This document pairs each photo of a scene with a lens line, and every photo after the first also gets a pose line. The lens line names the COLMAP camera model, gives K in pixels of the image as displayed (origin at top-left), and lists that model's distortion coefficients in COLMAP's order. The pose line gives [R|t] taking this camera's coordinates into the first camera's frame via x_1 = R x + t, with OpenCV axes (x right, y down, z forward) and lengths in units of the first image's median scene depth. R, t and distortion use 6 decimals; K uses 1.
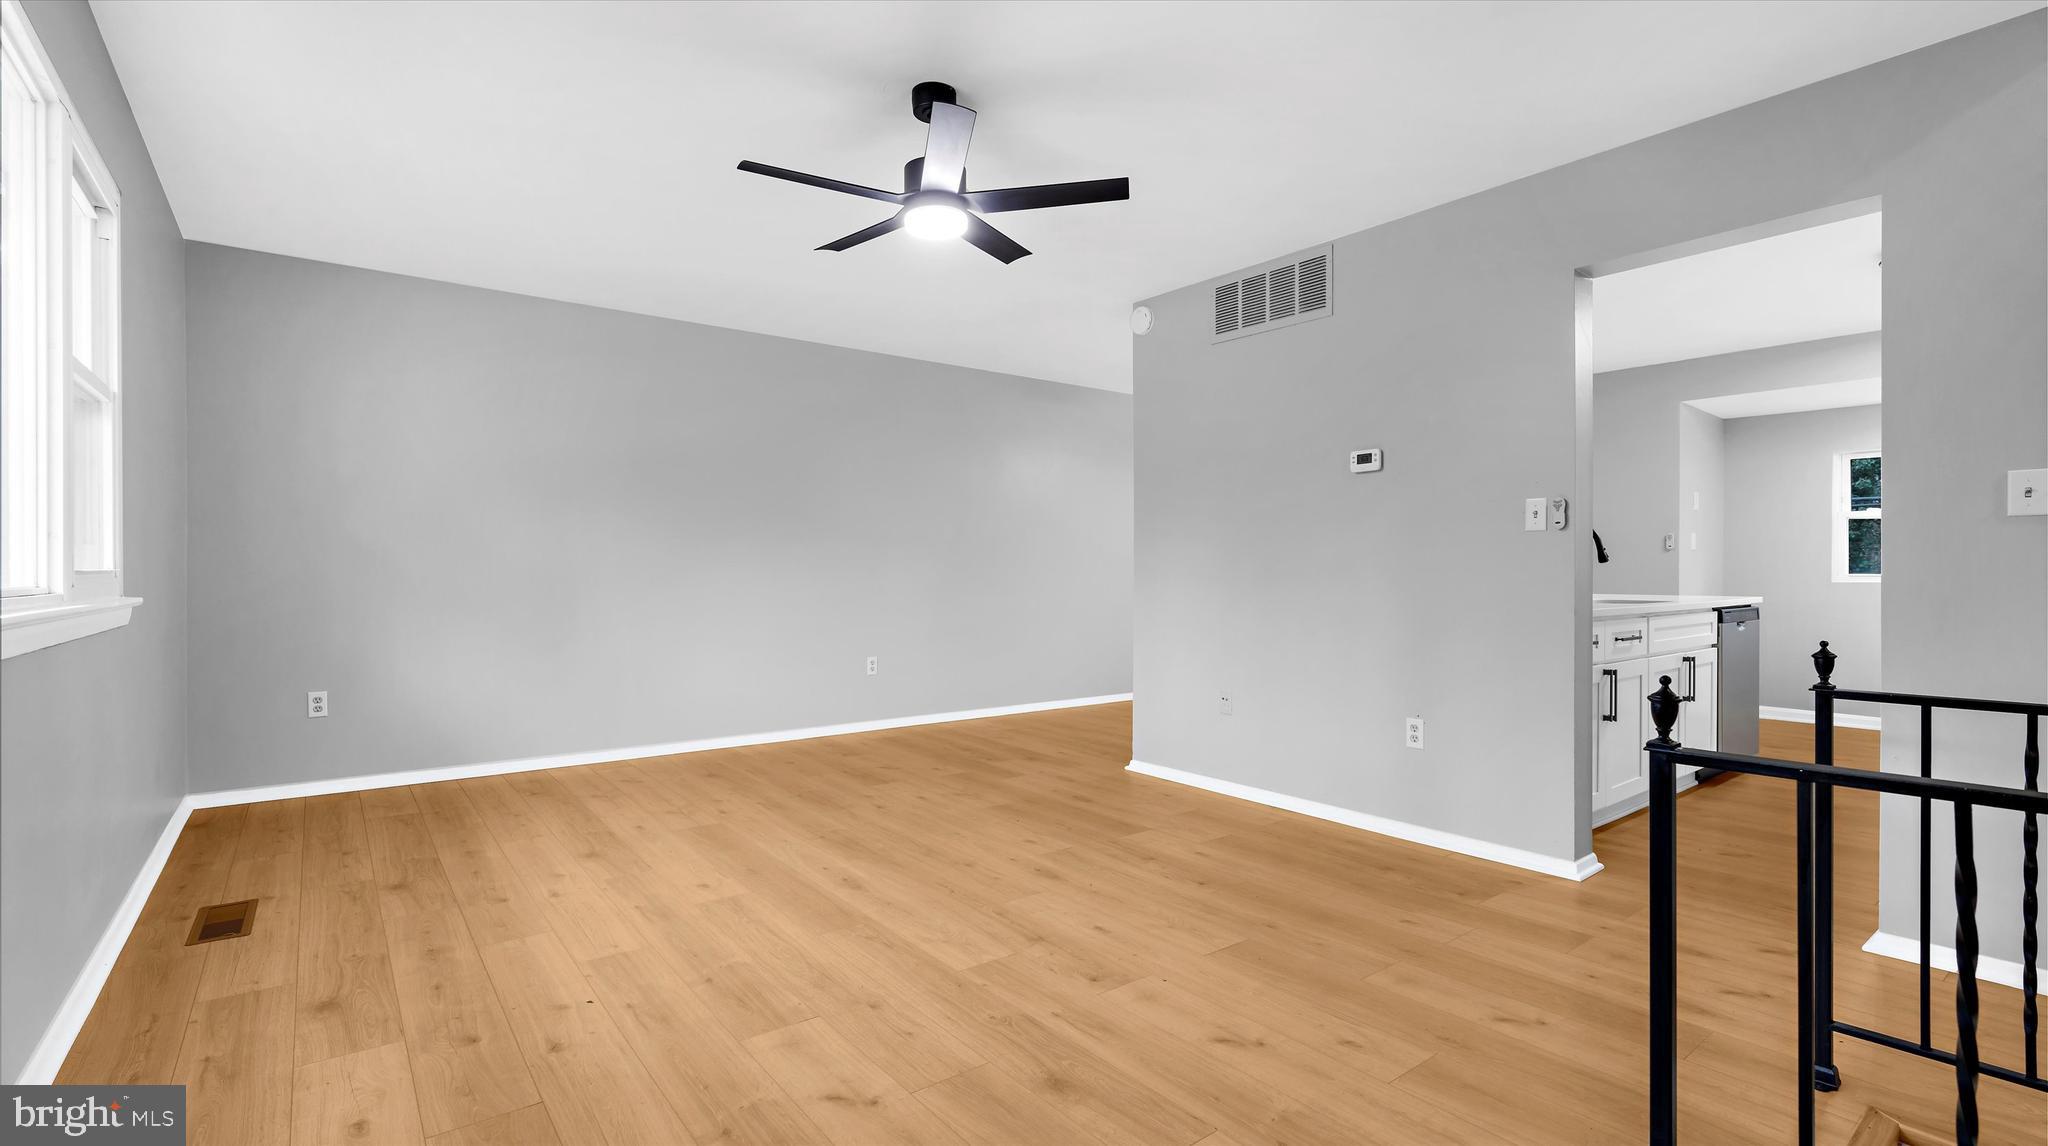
lens RADIAL K [[918.9, 0, 1014.0], [0, 918.9, 572.6], [0, 0, 1]] dist [-0.003725, -0.000628]
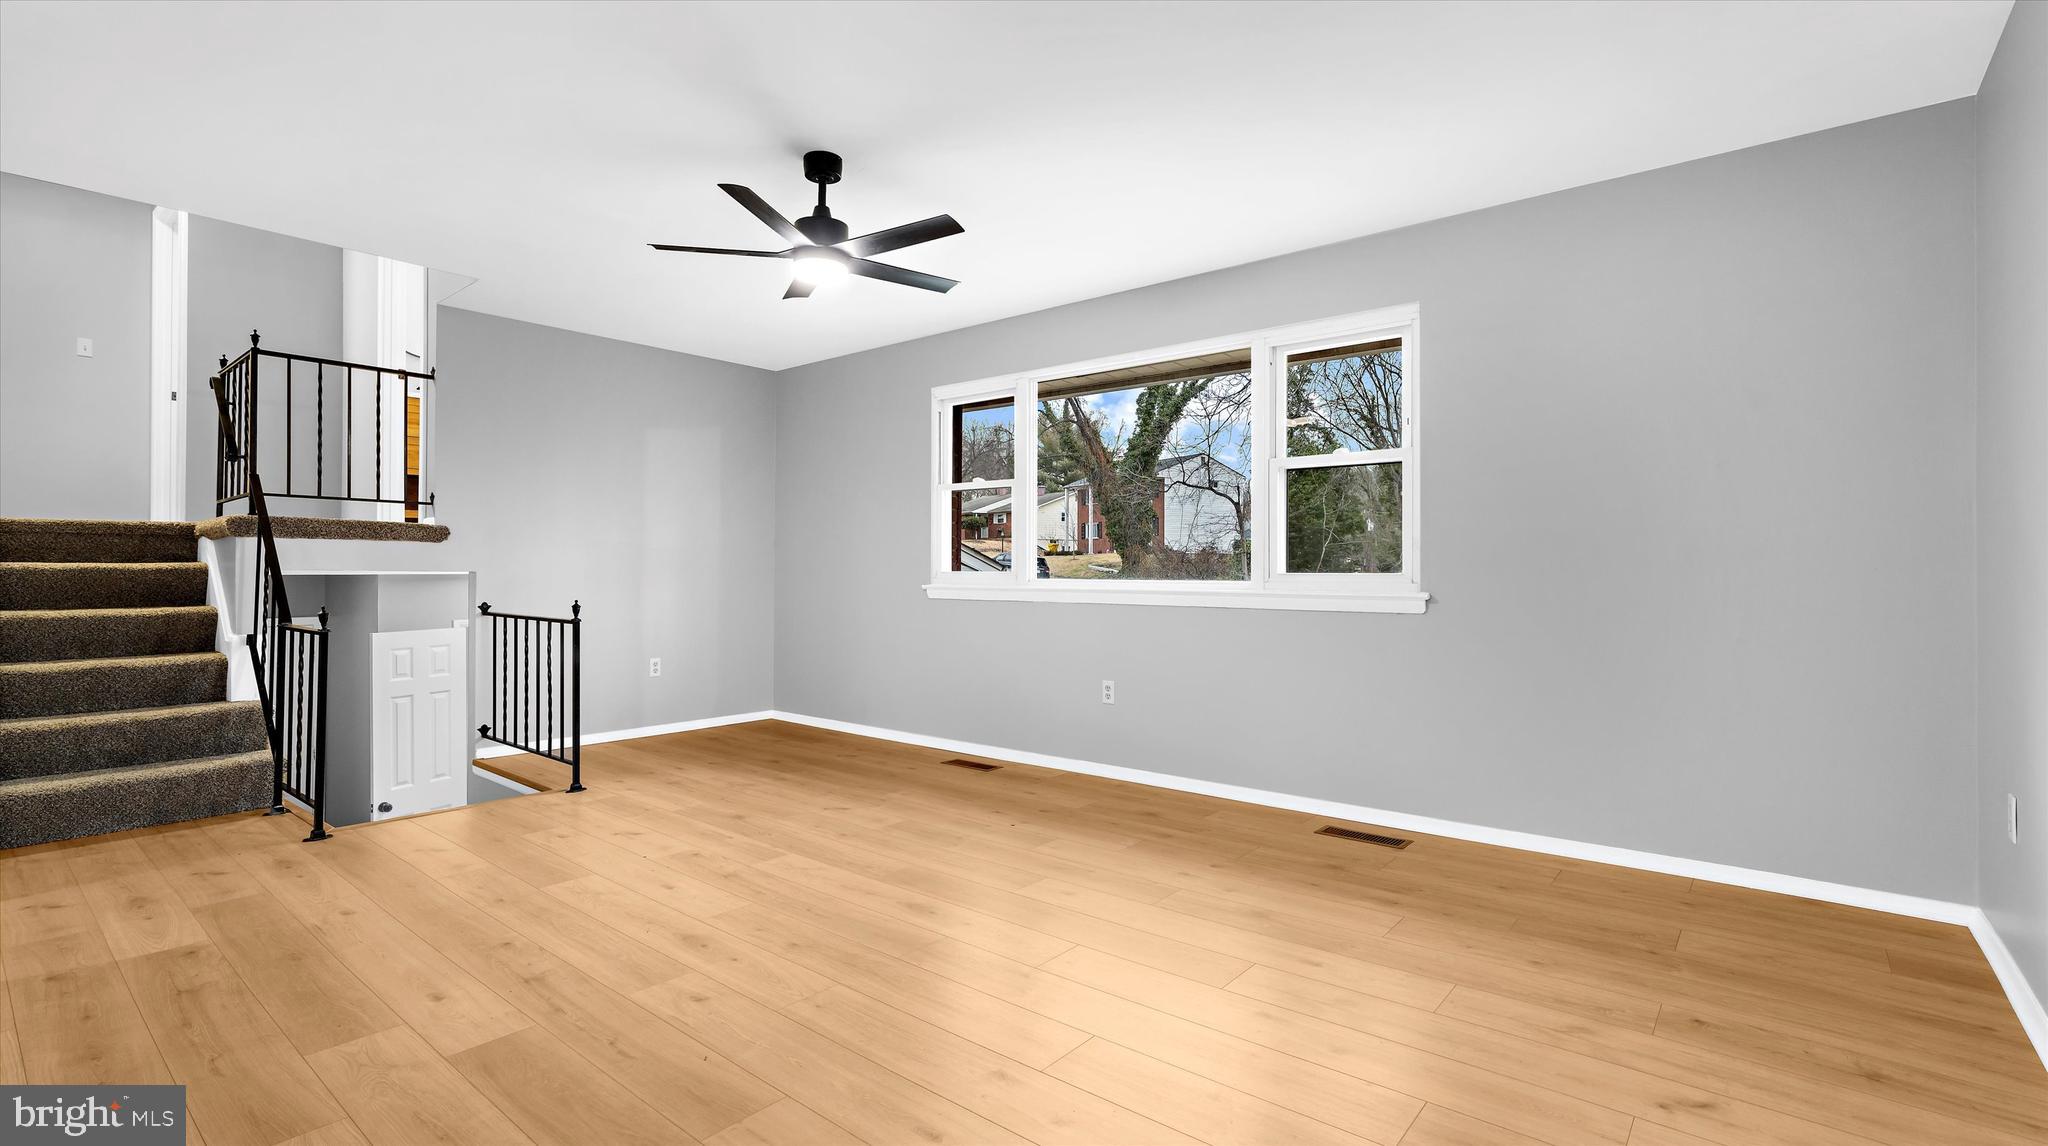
lens RADIAL K [[918.9, 0, 1014.0], [0, 918.9, 572.6], [0, 0, 1]] dist [-0.003725, -0.000628]
pose [[-0.975958, -0.004065, -0.217919, -0.072827], [-0.004427, 0.999990, 0.001173, -0.003706], [0.217912, 0.002110, -0.975966, 2.181600]]
